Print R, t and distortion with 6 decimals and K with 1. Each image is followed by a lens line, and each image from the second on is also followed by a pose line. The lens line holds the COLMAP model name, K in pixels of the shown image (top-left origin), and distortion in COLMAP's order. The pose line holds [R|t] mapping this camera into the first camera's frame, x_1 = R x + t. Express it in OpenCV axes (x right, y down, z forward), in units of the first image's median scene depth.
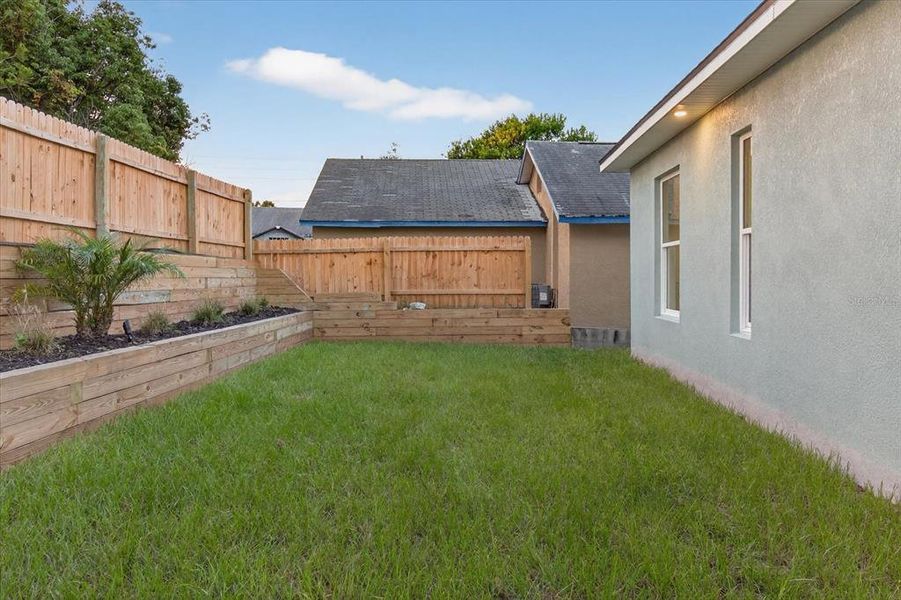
lens RADIAL K [[447.8, 0, 484.3], [0, 447.8, 286.3], [0, 0, 1]] dist [0.002052, 0.000452]
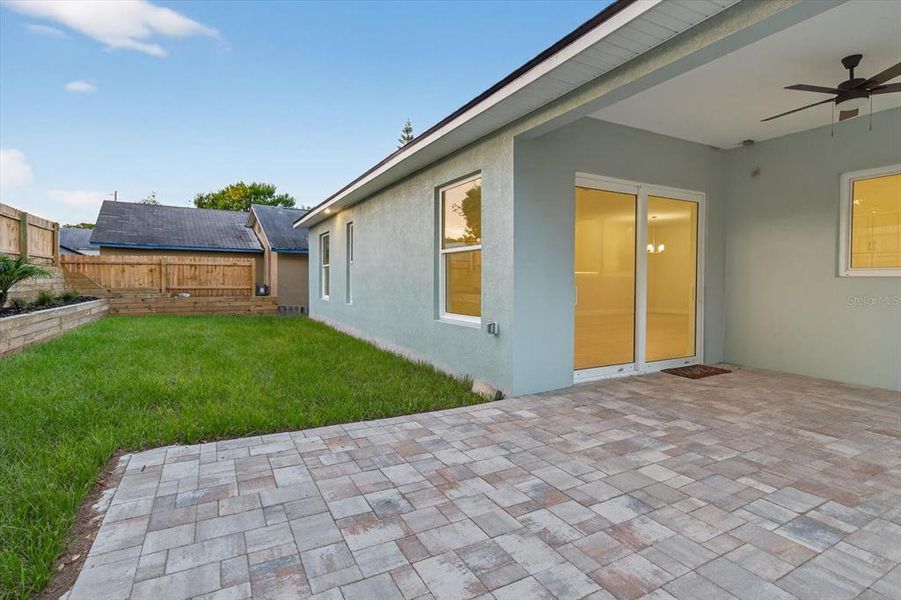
lens RADIAL K [[447.8, 0, 484.3], [0, 447.8, 286.3], [0, 0, 1]] dist [0.002052, 0.000452]
pose [[0.823373, 0.002930, 0.567493, -0.178532], [0.003822, 0.999935, -0.010709, 0.031748], [-0.567487, 0.010986, 0.823309, -1.147633]]
